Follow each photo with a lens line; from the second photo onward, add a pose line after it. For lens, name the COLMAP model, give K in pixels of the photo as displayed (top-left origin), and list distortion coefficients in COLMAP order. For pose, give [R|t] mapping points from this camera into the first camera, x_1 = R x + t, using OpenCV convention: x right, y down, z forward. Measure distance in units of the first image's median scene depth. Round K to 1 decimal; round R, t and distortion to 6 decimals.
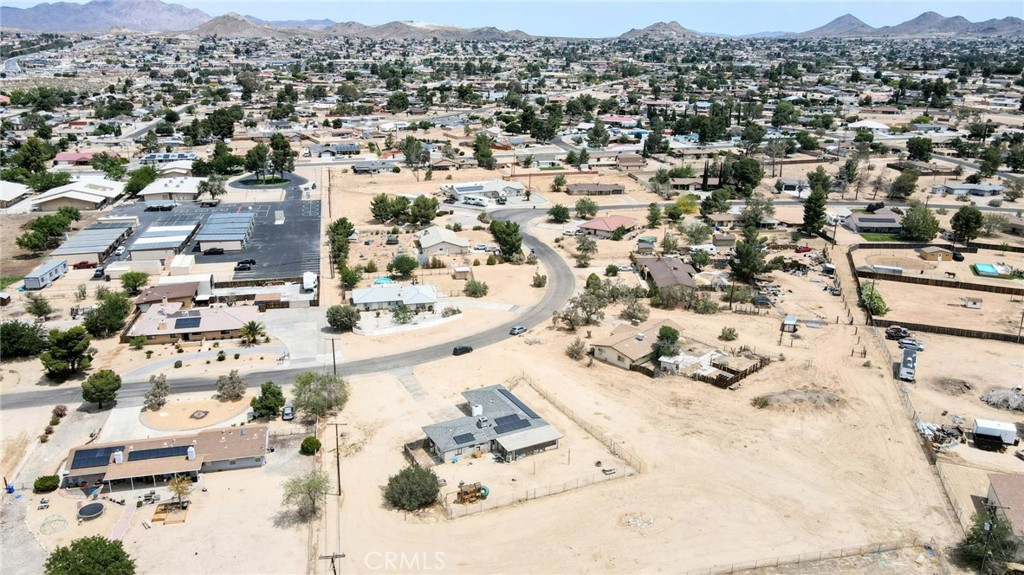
lens RADIAL K [[767.5, 0, 512.2], [0, 767.5, 287.8], [0, 0, 1]] dist [0.026767, -0.003654]
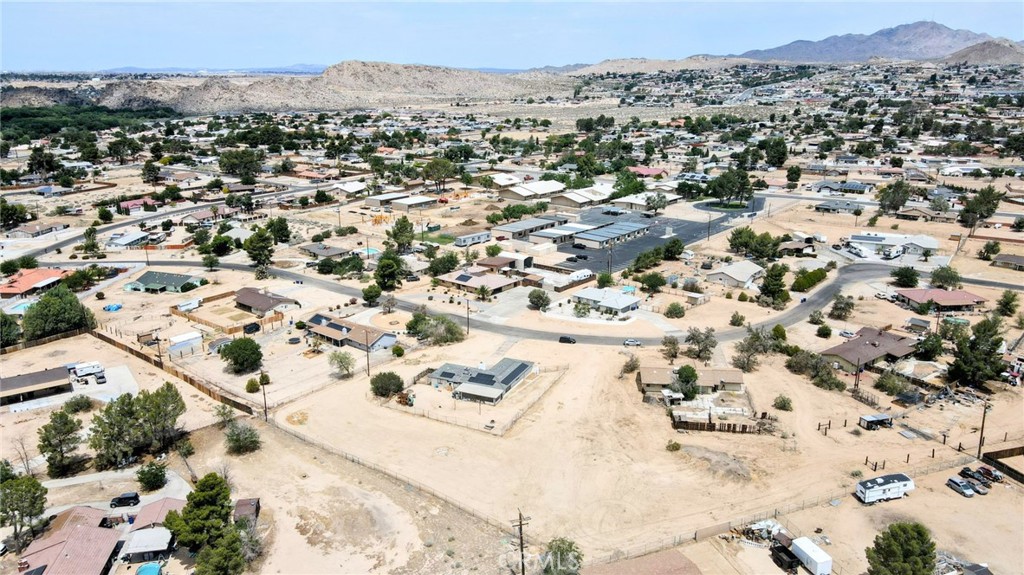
lens RADIAL K [[767.5, 0, 512.4], [0, 767.5, 287.3], [0, 0, 1]] dist [0.026767, -0.003654]
pose [[0.611775, 0.211681, -0.762183, 0.601403], [-0.235702, 0.968543, 0.079805, -0.060661], [0.755100, 0.130825, 0.642424, 0.076777]]
